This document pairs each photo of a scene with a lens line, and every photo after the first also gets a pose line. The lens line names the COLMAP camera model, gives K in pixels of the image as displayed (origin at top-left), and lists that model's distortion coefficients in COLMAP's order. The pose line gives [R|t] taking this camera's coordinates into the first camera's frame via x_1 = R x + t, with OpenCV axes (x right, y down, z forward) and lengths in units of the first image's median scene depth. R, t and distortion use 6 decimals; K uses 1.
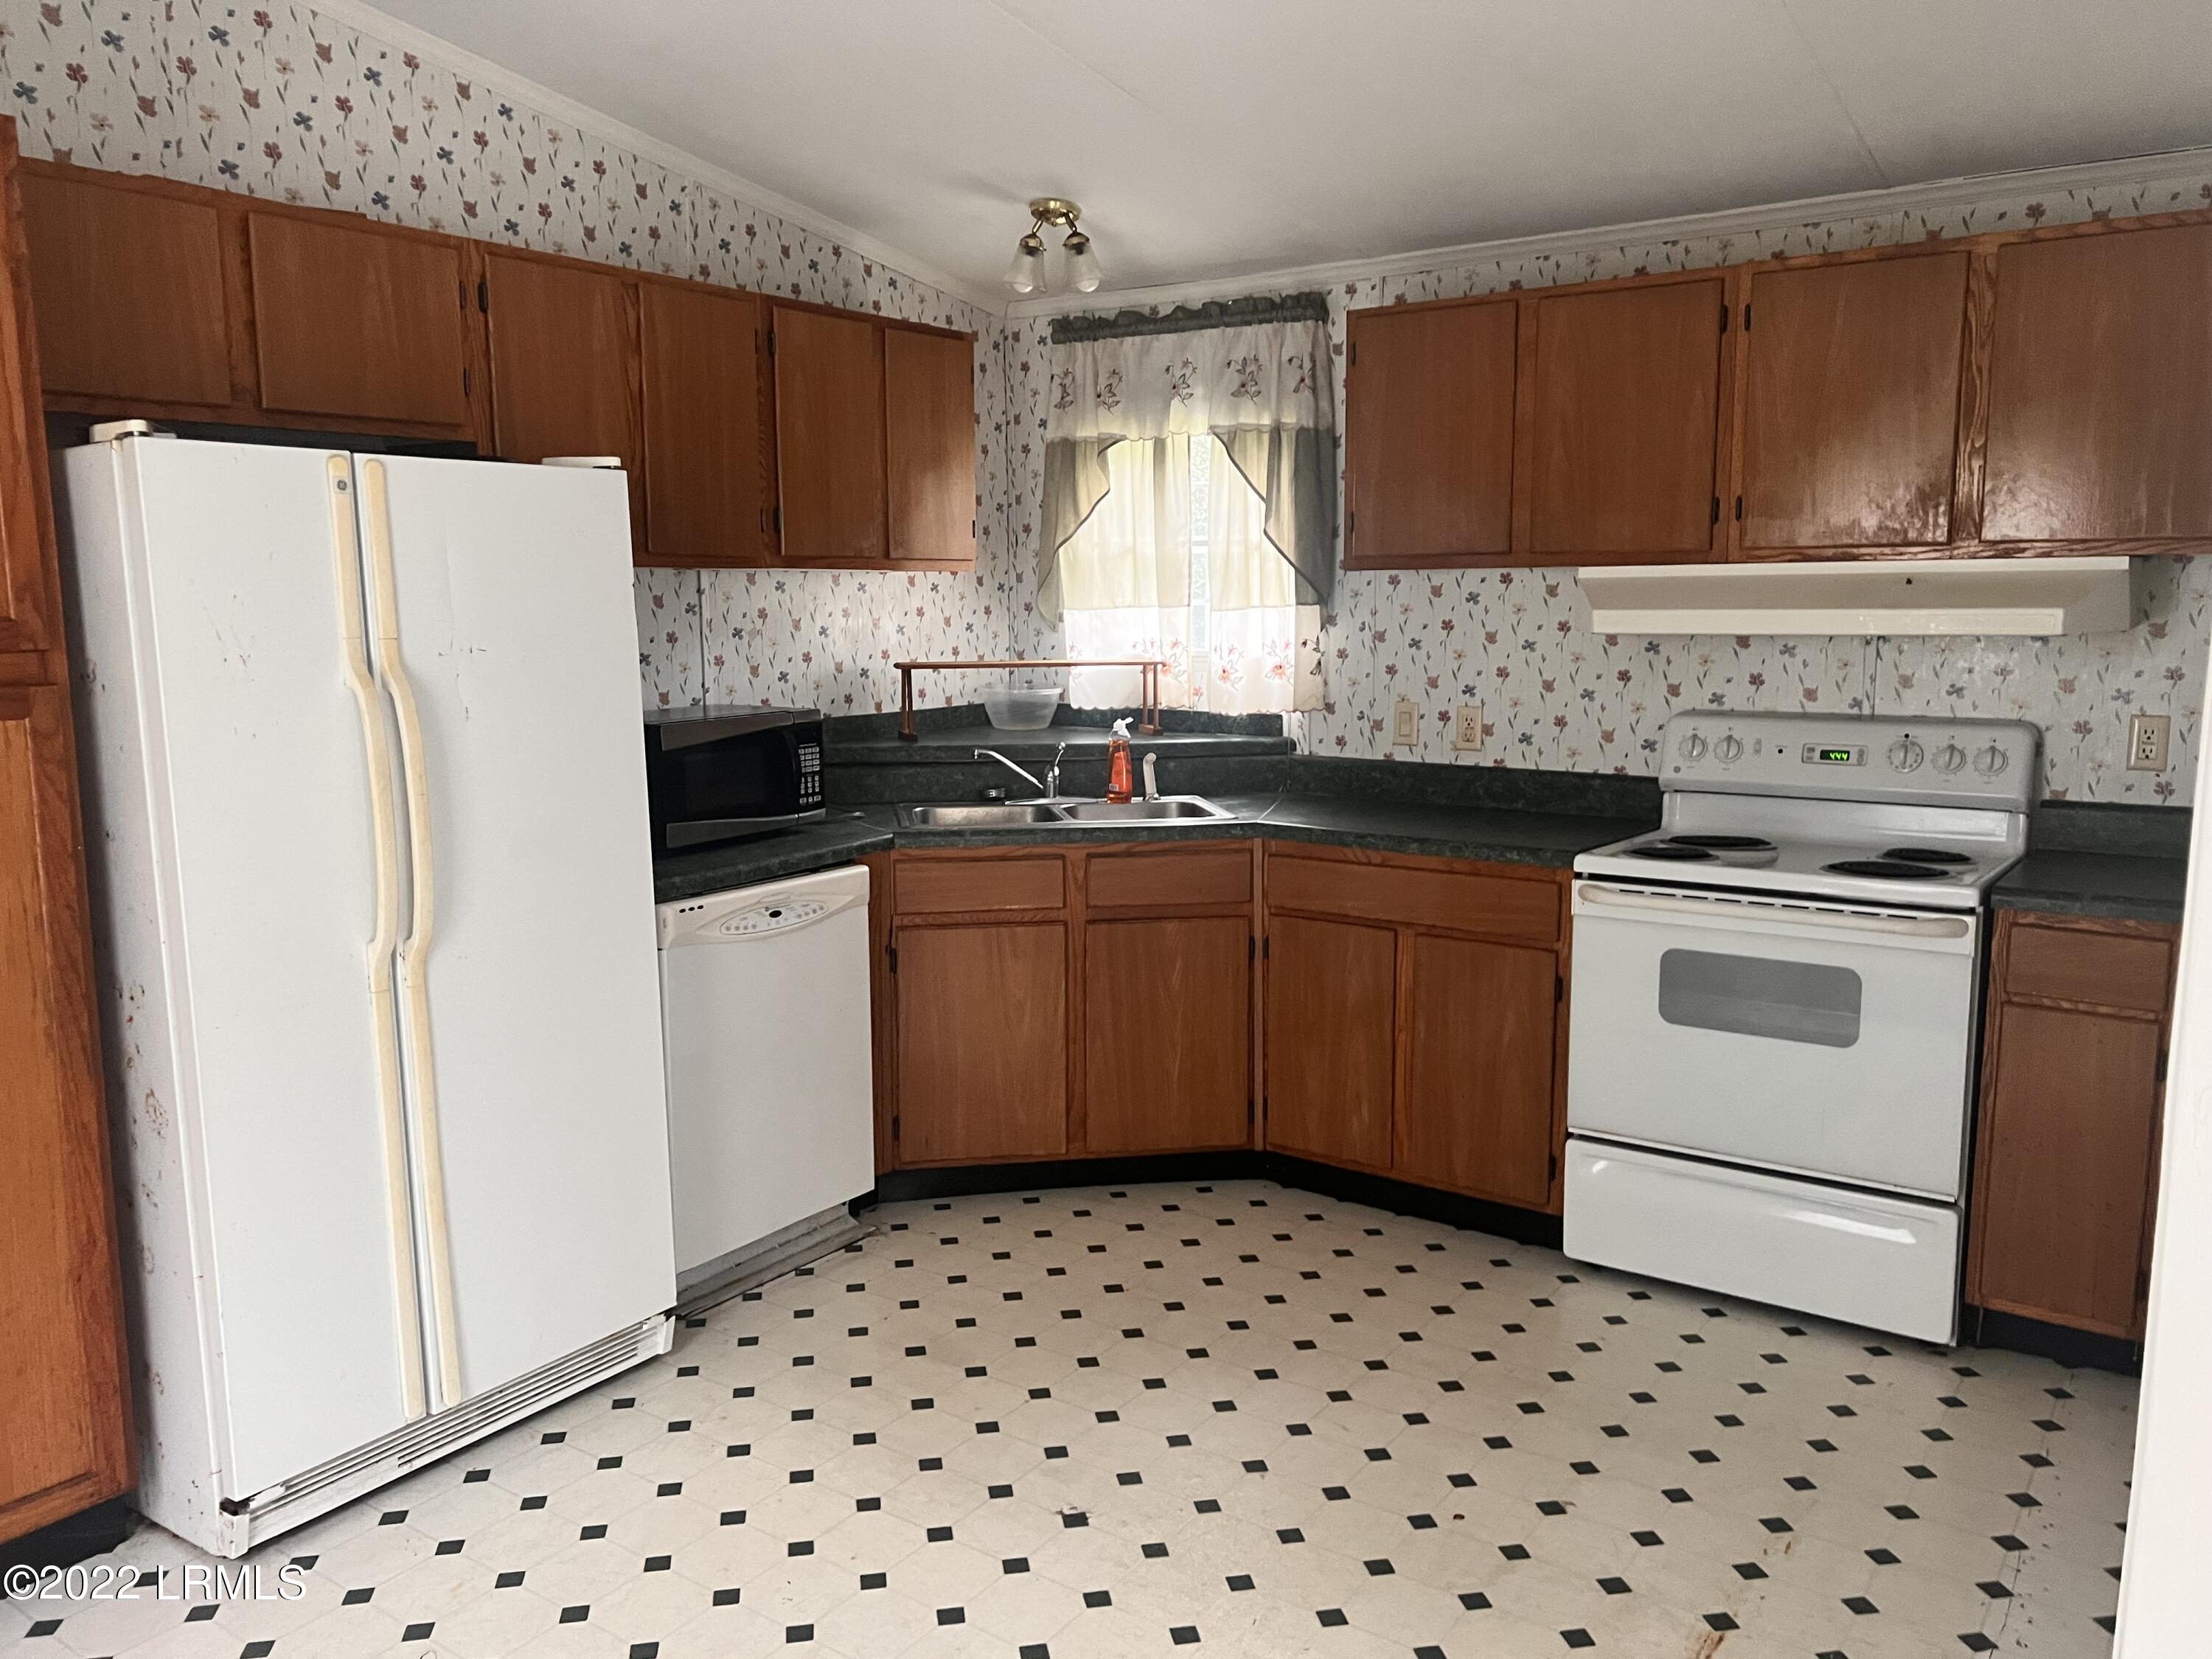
lens RADIAL K [[1664.8, 0, 1104.1], [0, 1664.8, 814.7], [0, 0, 1]] dist [-0.001182, -0.011300]
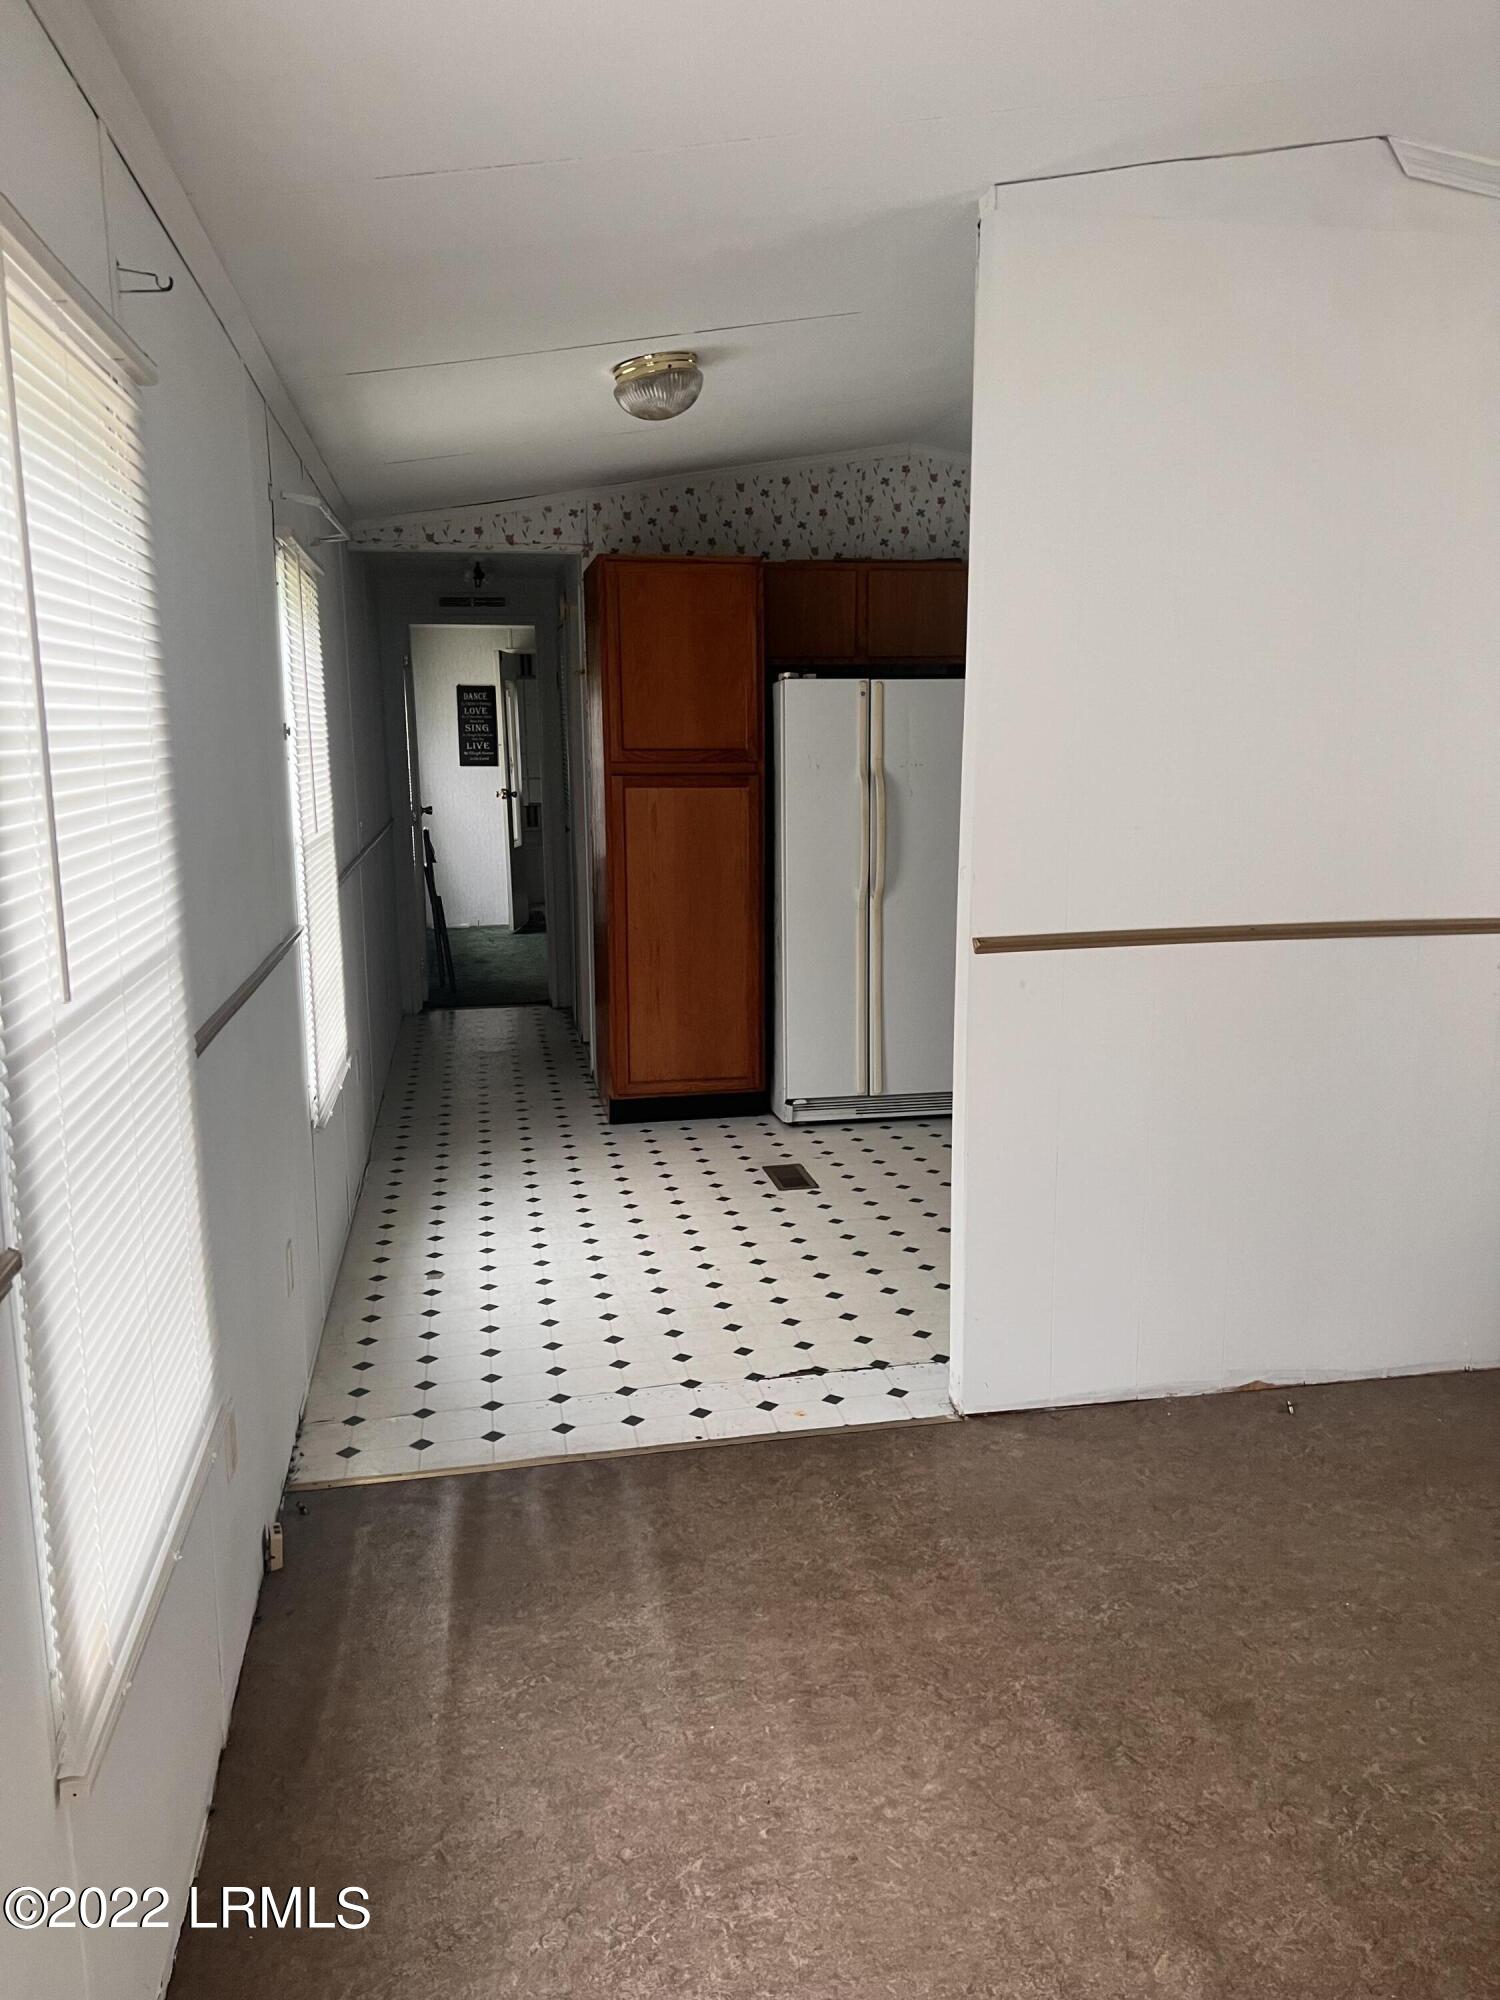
lens RADIAL K [[1505.2, 0, 753.2], [0, 1505.2, 1007.7], [0, 0, 1]] dist [-0.001182, -0.011300]
pose [[0.706188, 0.119248, -0.697911, 0.992798], [-0.085464, 0.992864, 0.083167, 0.083585], [0.702848, 0.000914, 0.711340, -0.650382]]
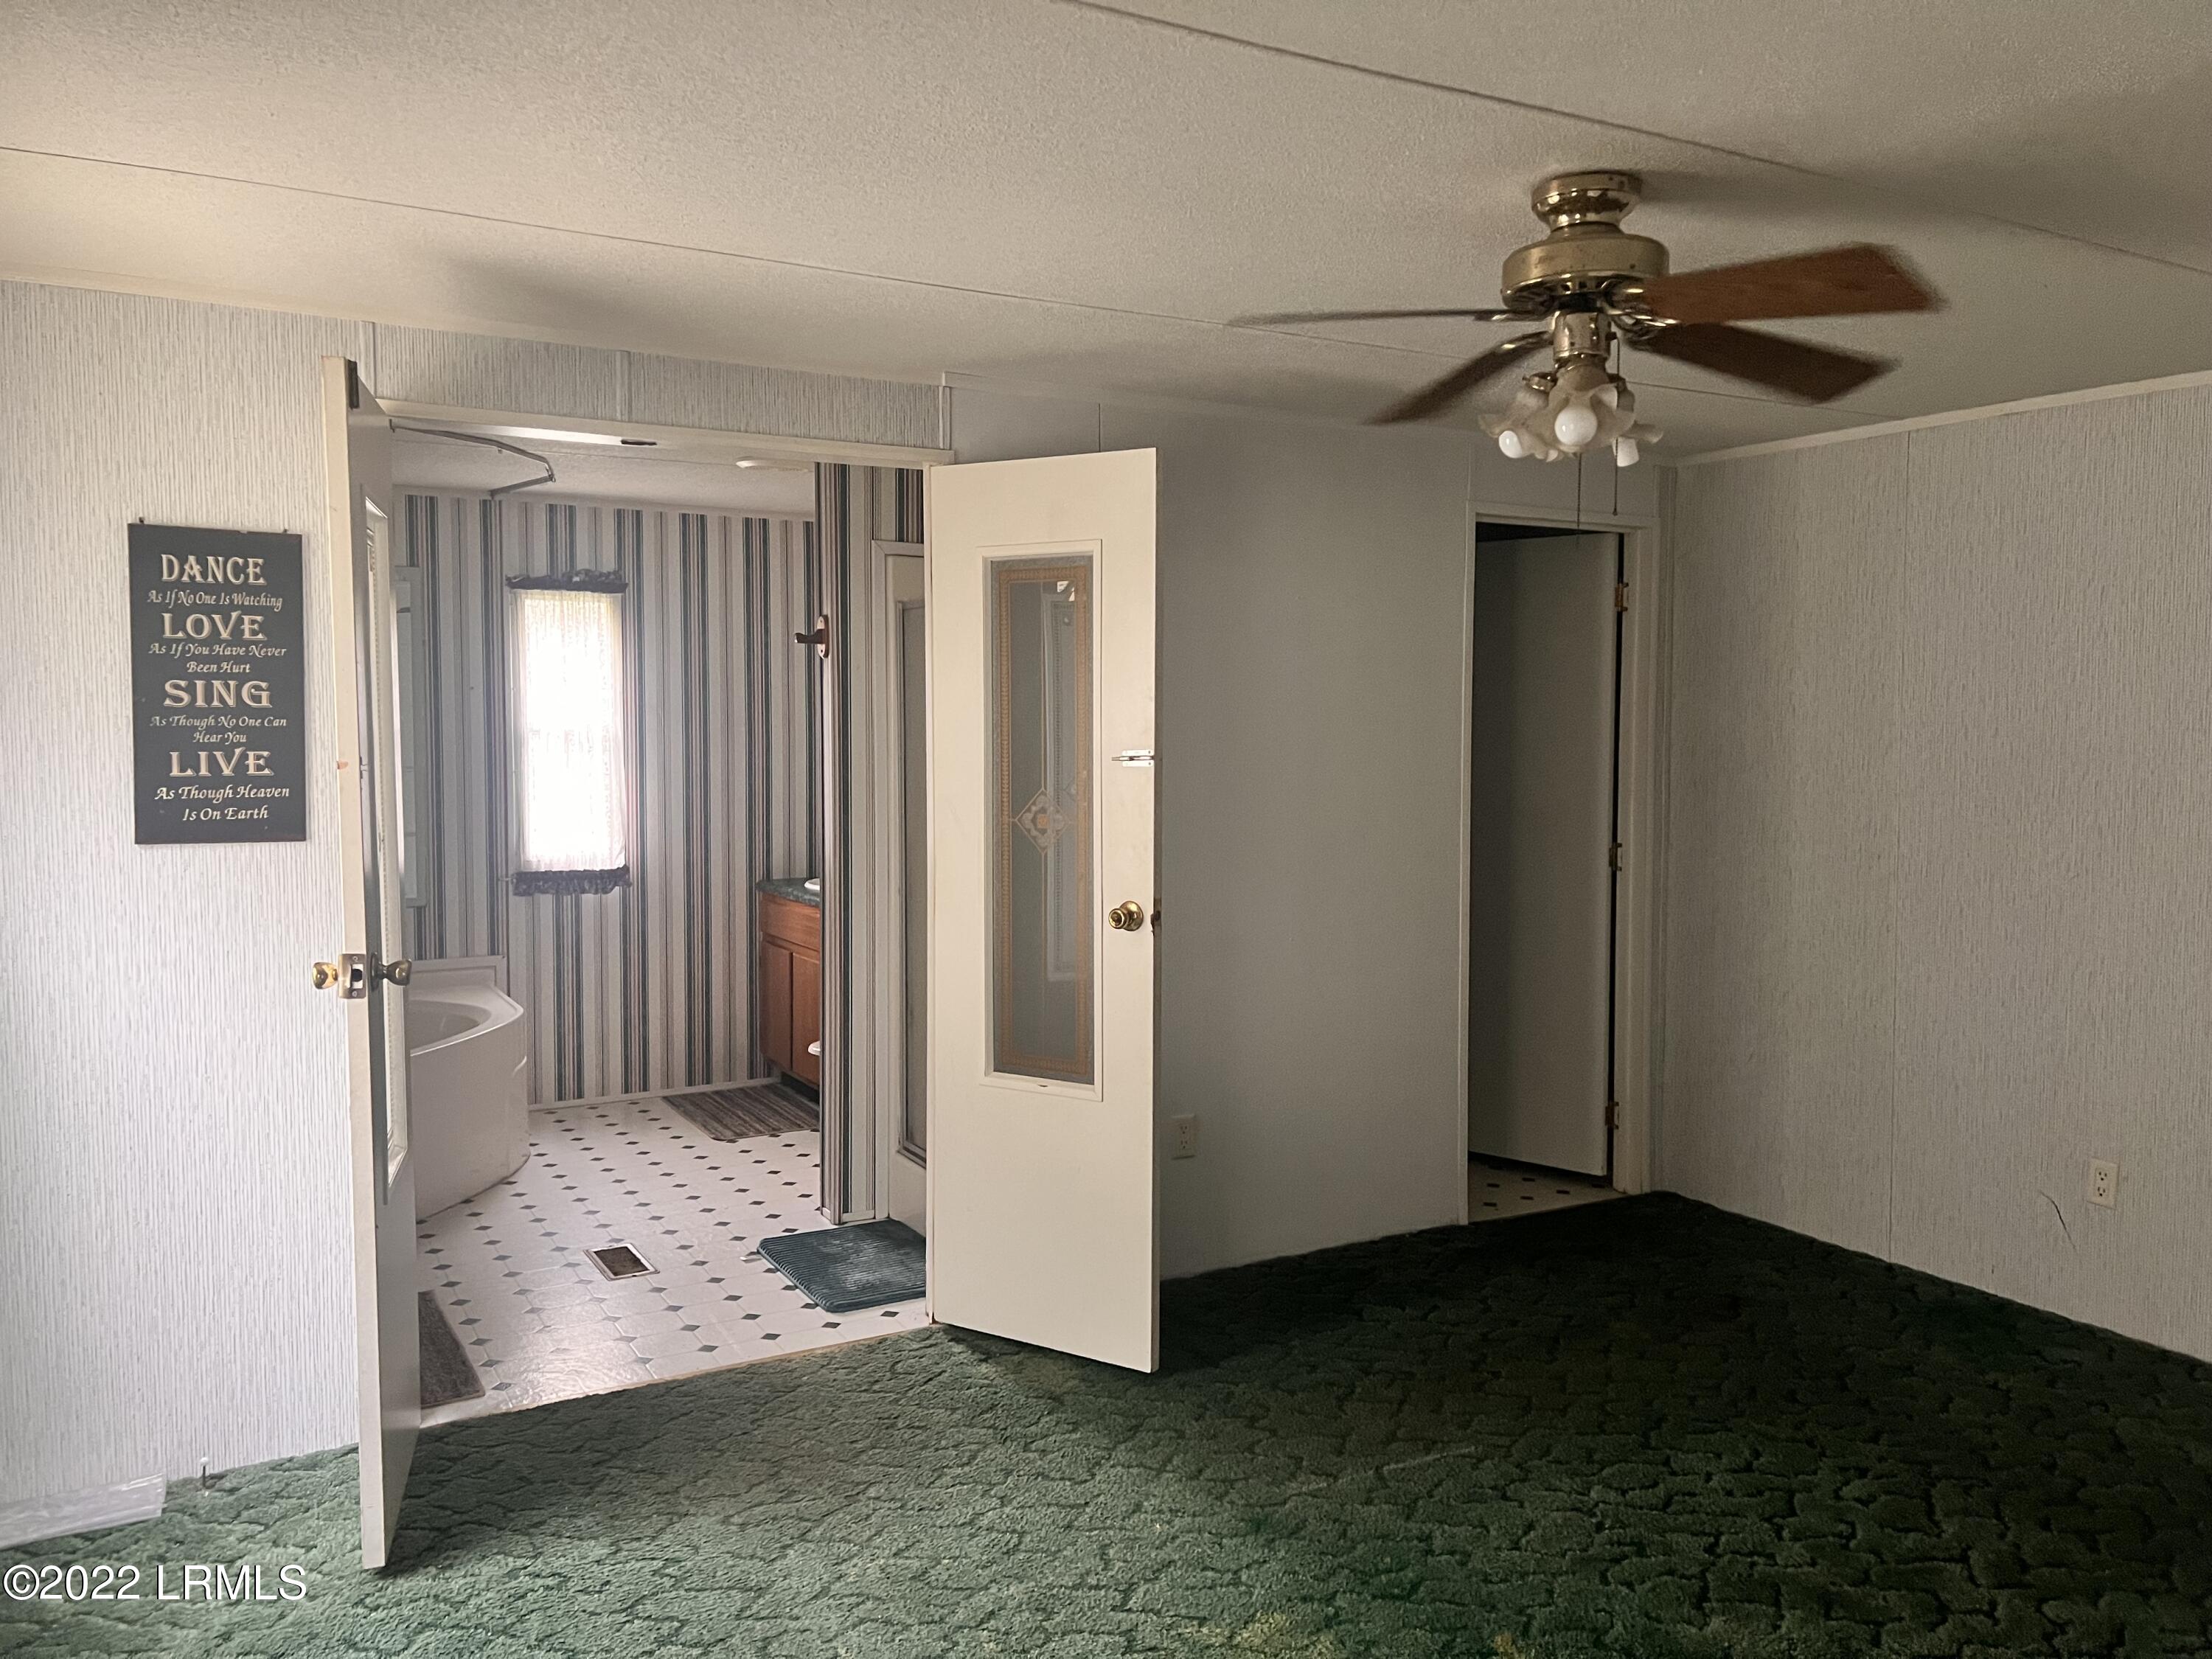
lens RADIAL K [[1664.8, 0, 1112.2], [0, 1664.8, 822.2], [0, 0, 1]] dist [-0.001182, -0.011300]
pose [[0.898523, 0.035106, -0.437521, 0.831788], [-0.065832, 0.996300, -0.055256, 0.067658], [0.433962, 0.078452, 0.897509, -0.541897]]
